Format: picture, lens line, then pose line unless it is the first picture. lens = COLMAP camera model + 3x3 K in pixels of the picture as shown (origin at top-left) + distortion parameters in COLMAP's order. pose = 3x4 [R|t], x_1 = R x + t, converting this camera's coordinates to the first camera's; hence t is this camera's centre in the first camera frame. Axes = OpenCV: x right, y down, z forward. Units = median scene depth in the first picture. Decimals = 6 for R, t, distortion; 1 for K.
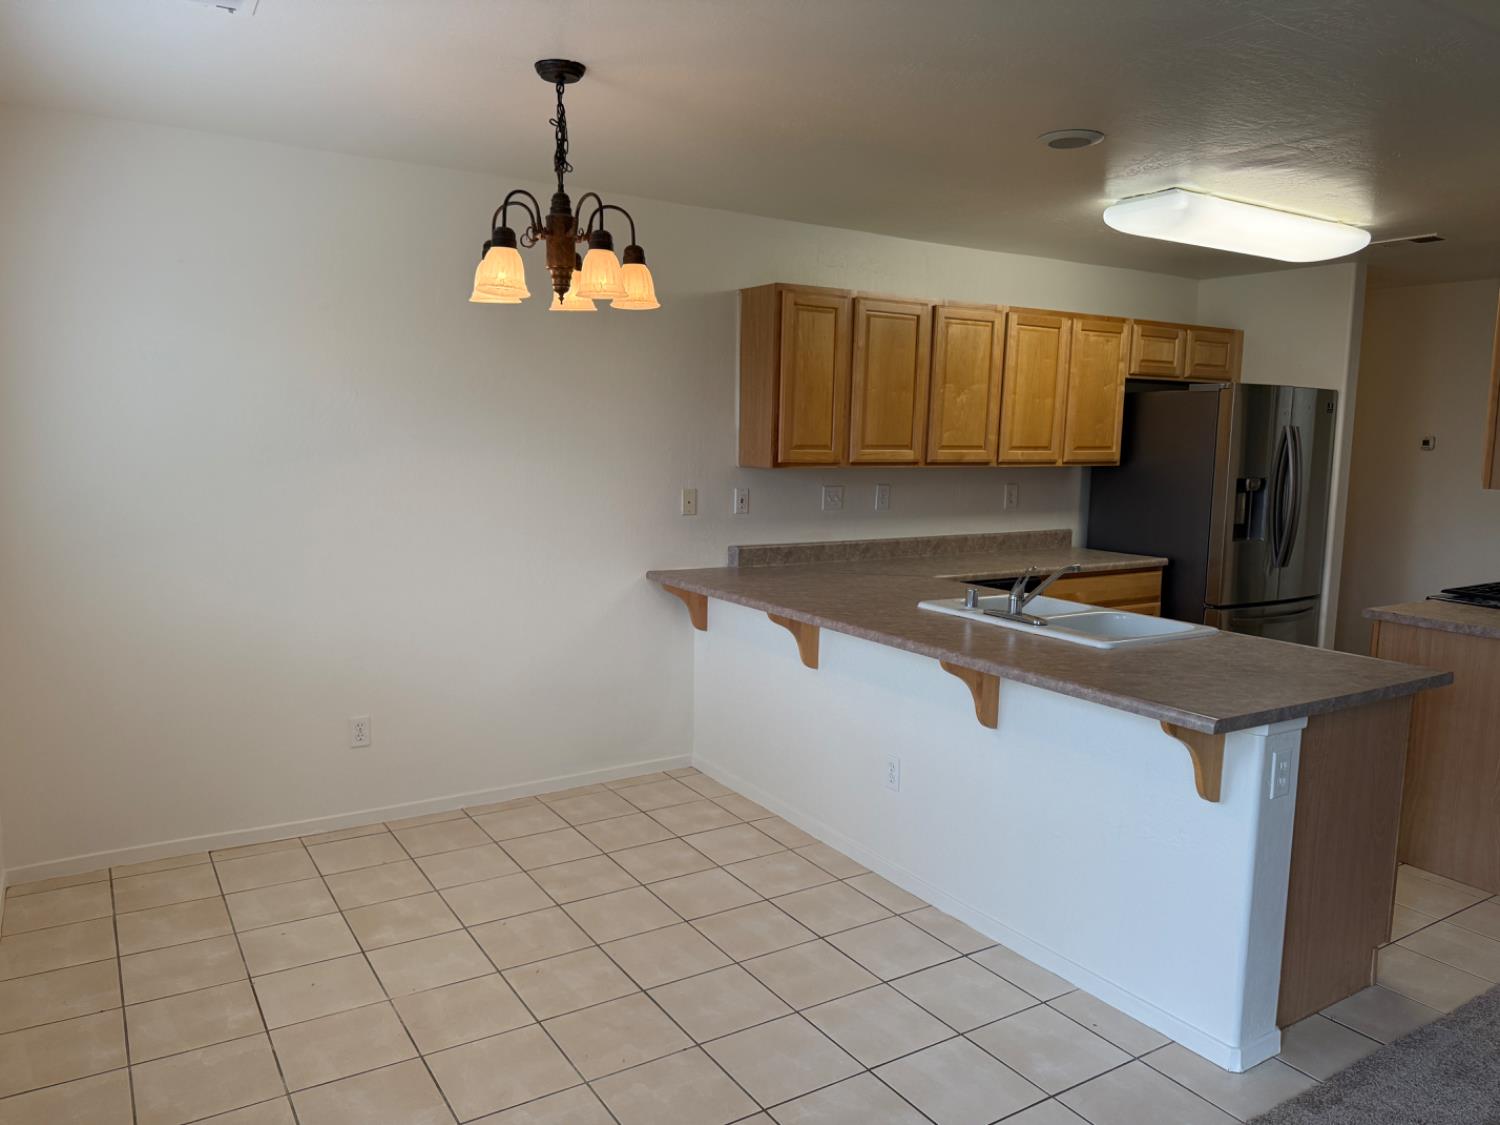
lens RADIAL K [[1070.6, 0, 750.0], [0, 1070.6, 562.5], [0, 0, 1]] dist [0.025752, -0.002248]
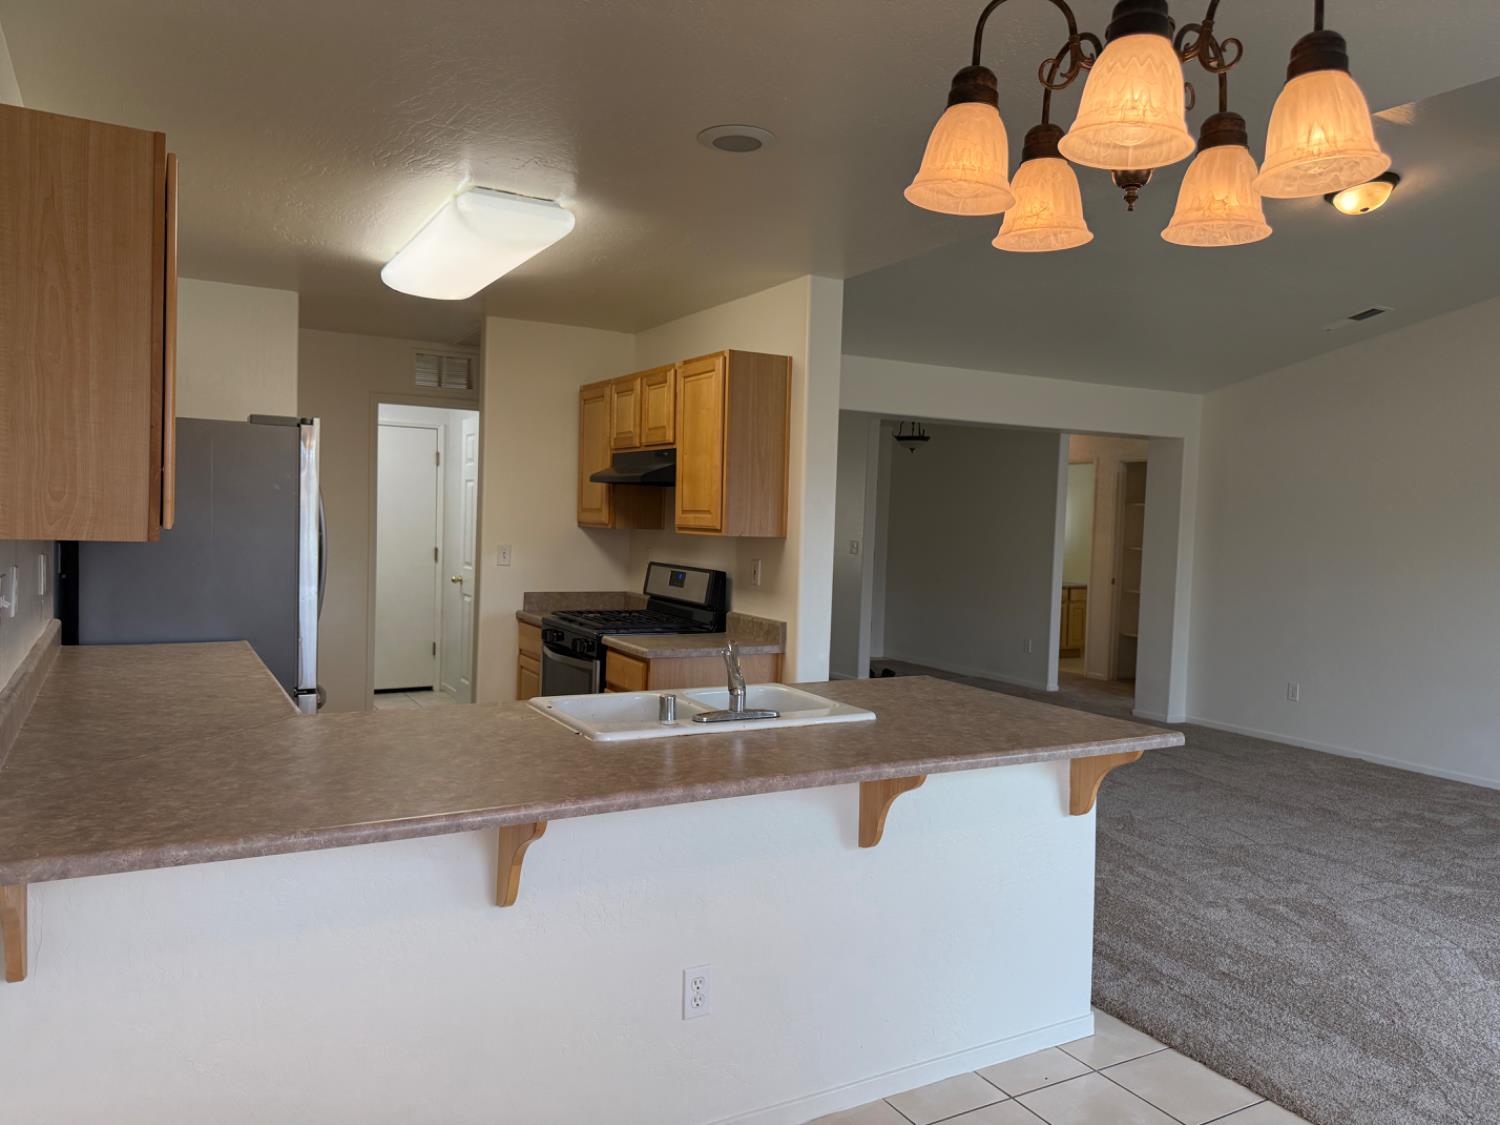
lens RADIAL K [[1070.6, 0, 750.0], [0, 1070.6, 562.5], [0, 0, 1]] dist [0.025752, -0.002248]
pose [[0.044054, -0.063563, 0.997005, -0.536267], [0.090841, 0.994095, 0.059363, -0.109470], [-0.994890, 0.087954, 0.049568, 0.949630]]
